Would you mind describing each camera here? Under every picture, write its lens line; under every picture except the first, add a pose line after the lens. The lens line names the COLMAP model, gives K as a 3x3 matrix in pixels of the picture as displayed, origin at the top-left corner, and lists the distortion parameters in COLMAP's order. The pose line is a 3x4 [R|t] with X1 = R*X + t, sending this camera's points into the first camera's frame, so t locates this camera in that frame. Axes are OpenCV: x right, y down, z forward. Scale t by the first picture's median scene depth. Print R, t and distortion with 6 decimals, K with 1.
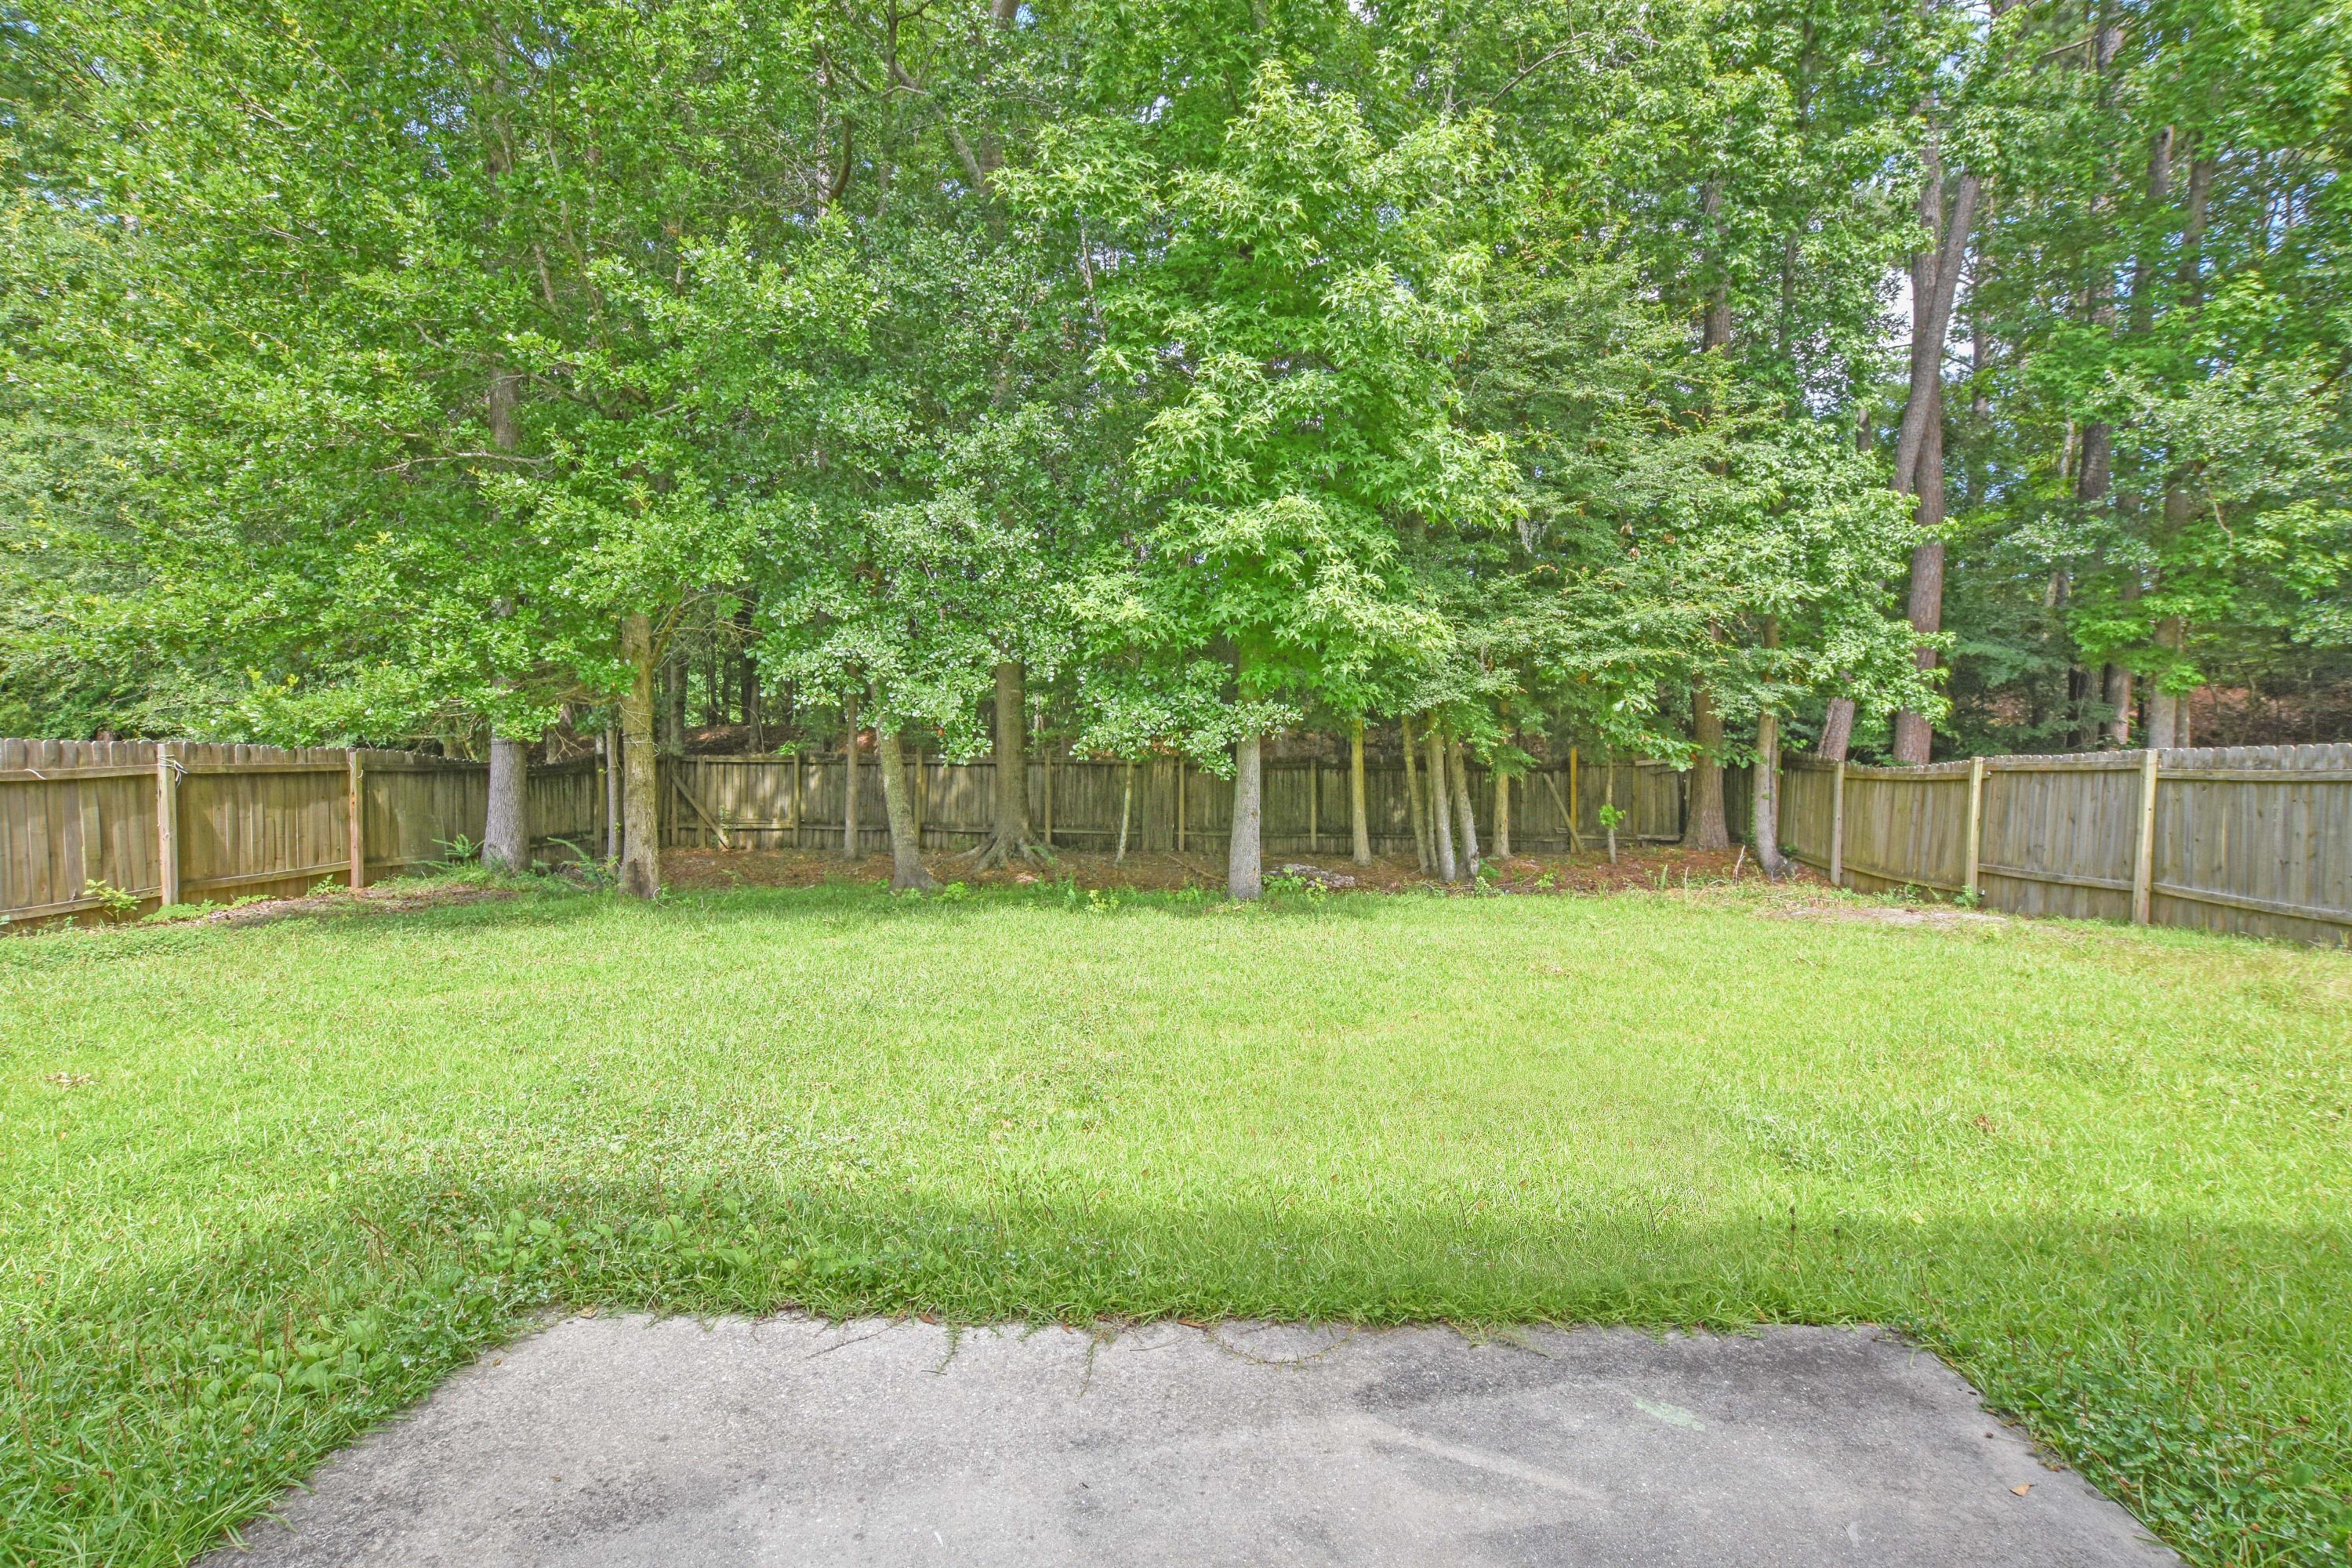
lens RADIAL K [[1034.6, 0, 1176.1], [0, 1034.6, 776.8], [0, 0, 1]] dist [-0.033690, 0.007279]
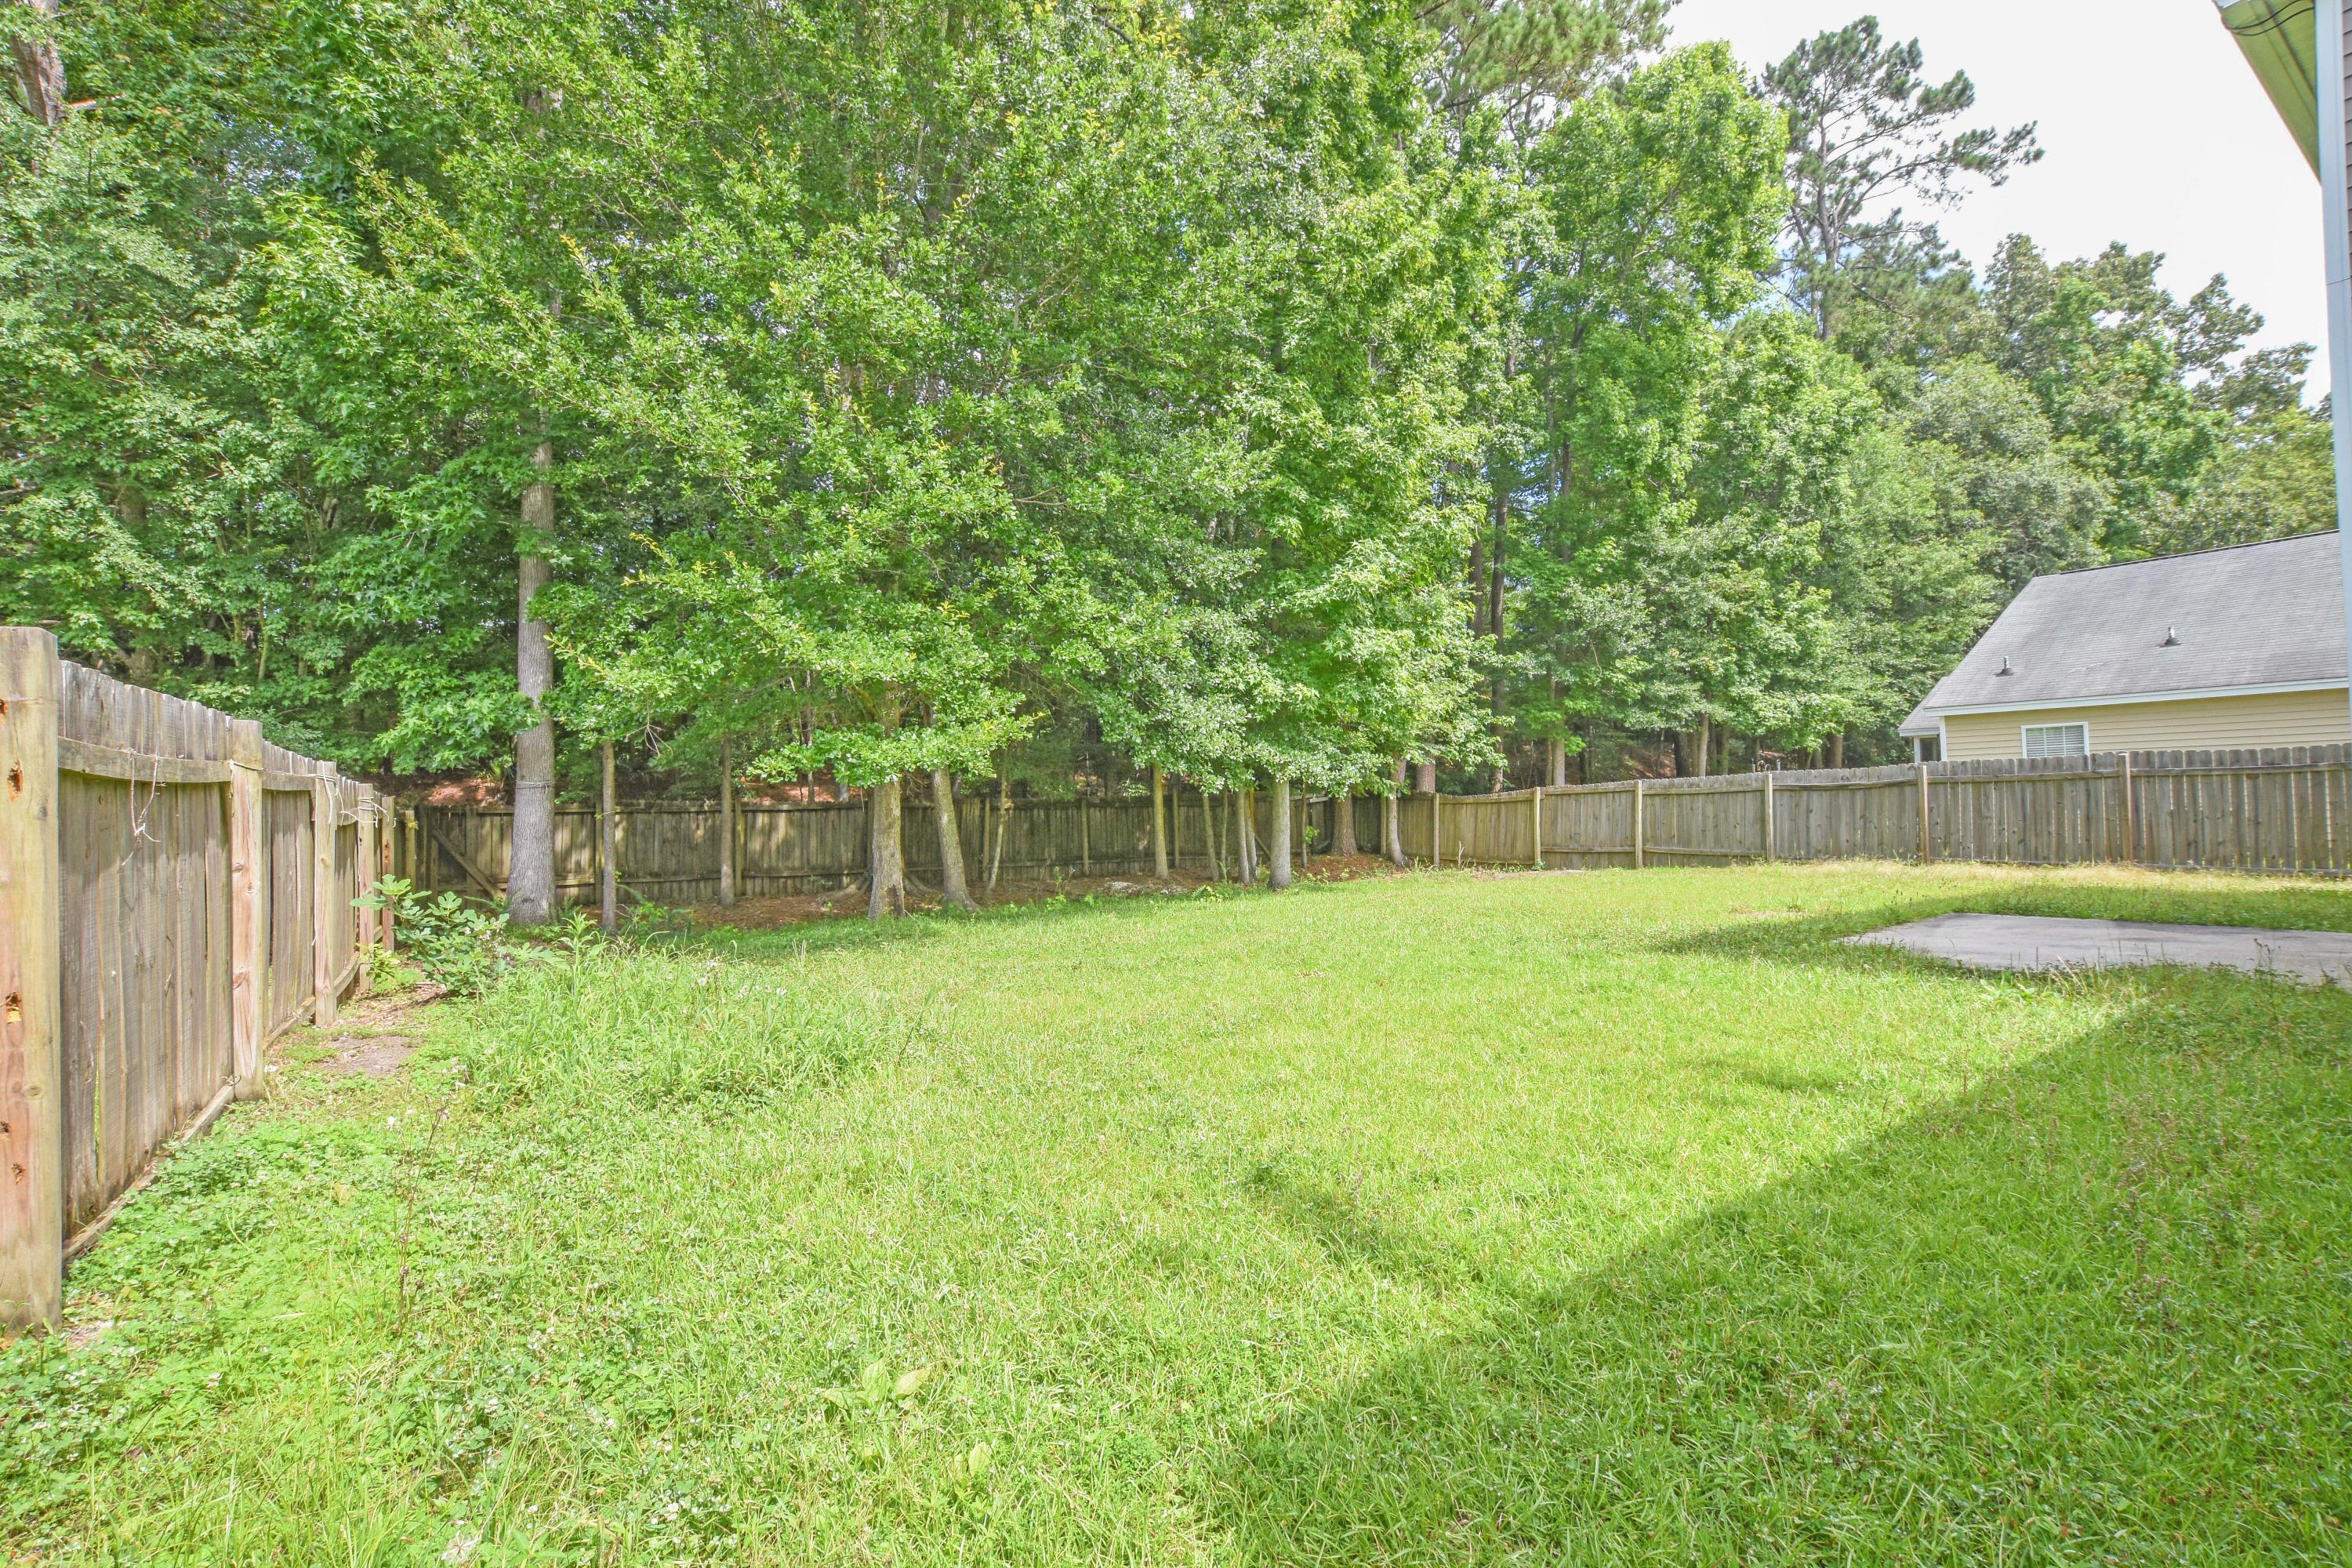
lens RADIAL K [[1034.6, 0, 1173.1], [0, 1034.6, 779.2], [0, 0, 1]] dist [-0.033690, 0.007279]
pose [[0.815742, -0.006031, 0.578385, -0.758746], [0.033913, 0.998724, -0.037415, 0.011892], [-0.577421, 0.050136, 0.814906, -0.110436]]
